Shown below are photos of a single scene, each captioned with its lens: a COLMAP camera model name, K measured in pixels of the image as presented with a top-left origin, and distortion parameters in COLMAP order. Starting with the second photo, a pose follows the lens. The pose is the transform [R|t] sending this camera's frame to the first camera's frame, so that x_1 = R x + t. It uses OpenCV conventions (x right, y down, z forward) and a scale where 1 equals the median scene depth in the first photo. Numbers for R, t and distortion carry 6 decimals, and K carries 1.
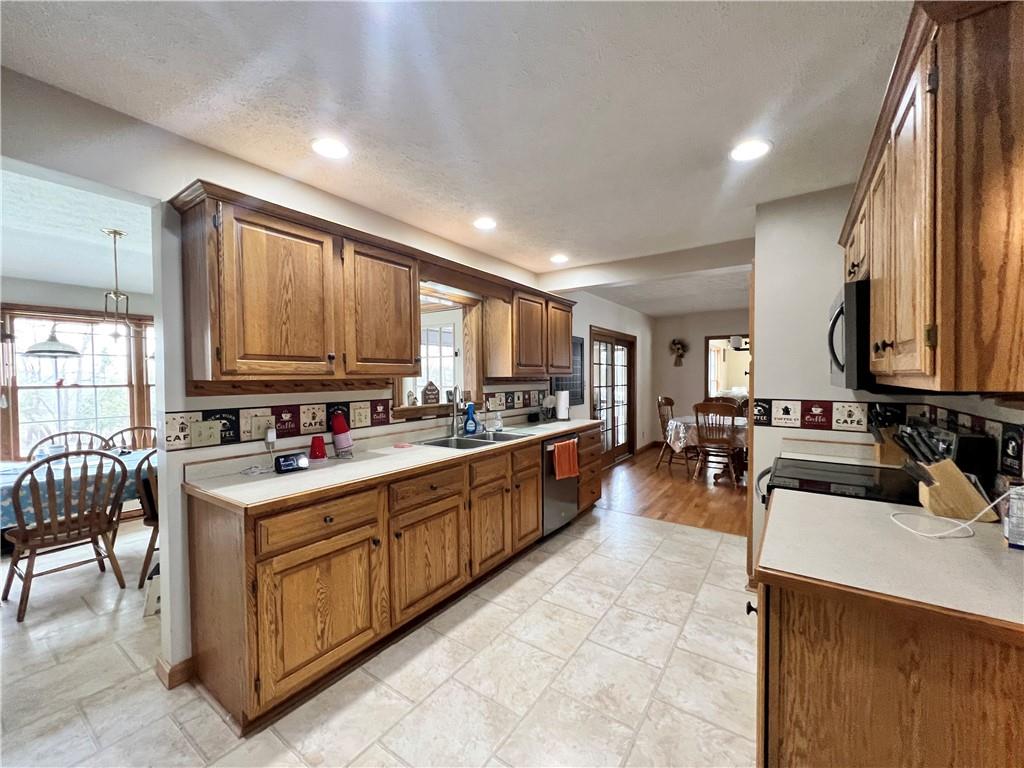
lens RADIAL K [[410.3, 0, 515.6], [0, 410.3, 381.3], [0, 0, 1]] dist [0.000014, -0.000259]
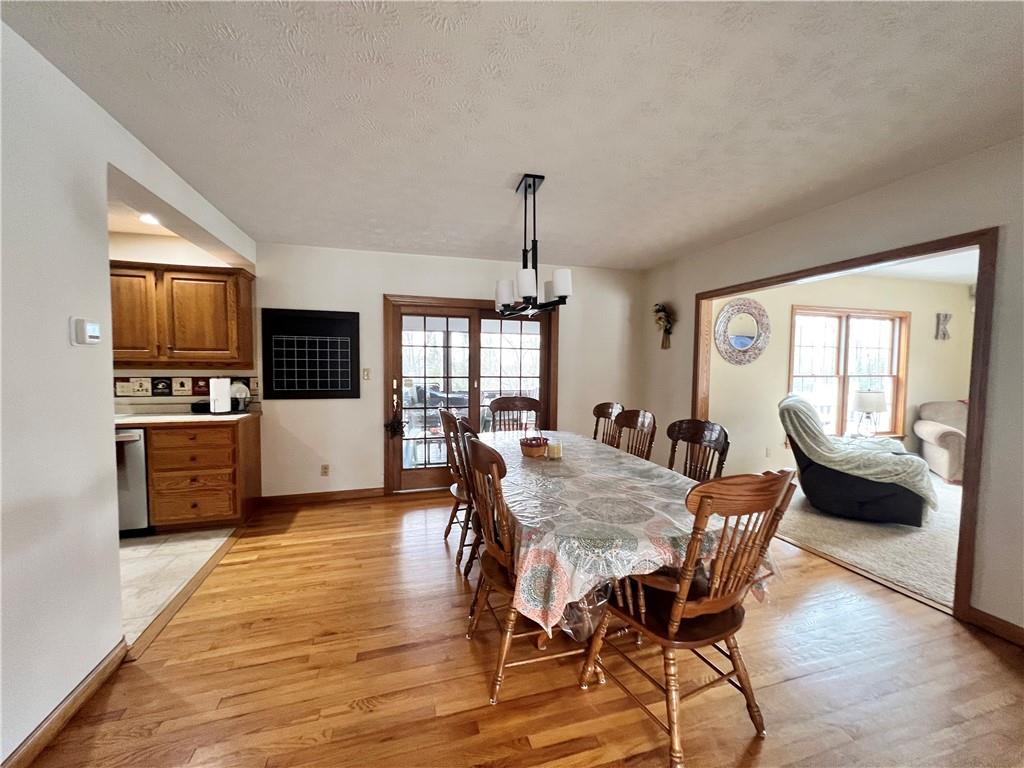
lens RADIAL K [[410.3, 0, 511.7], [0, 410.3, 381.6], [0, 0, 1]] dist [0.000014, -0.000259]
pose [[0.777659, 0.050810, -0.626630, 1.203800], [-0.021445, 0.998293, 0.054332, -0.032474], [0.628321, -0.028813, 0.777420, 0.791339]]
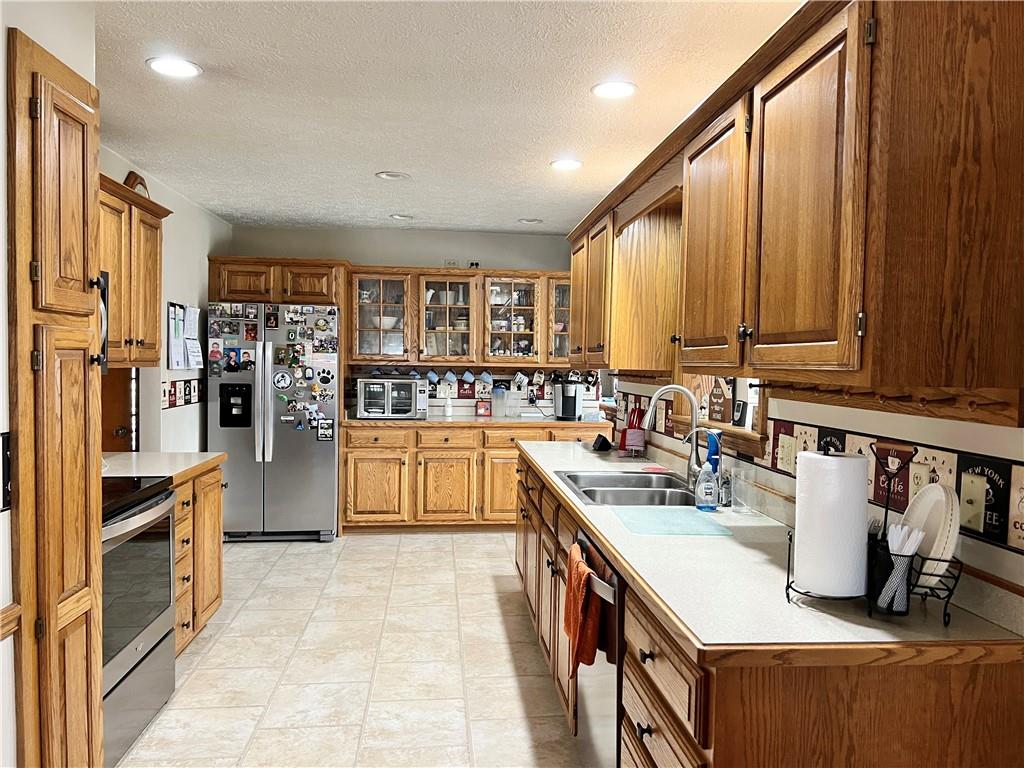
lens RADIAL K [[781.1, 0, 513.7], [0, 781.1, 388.6], [0, 0, 1]] dist [0.008397, 0.001425]
pose [[-0.770571, 0.016706, -0.637135, 0.522291], [-0.019616, 0.998561, 0.049907, -0.026533], [0.637052, 0.050955, -0.769135, 1.306528]]
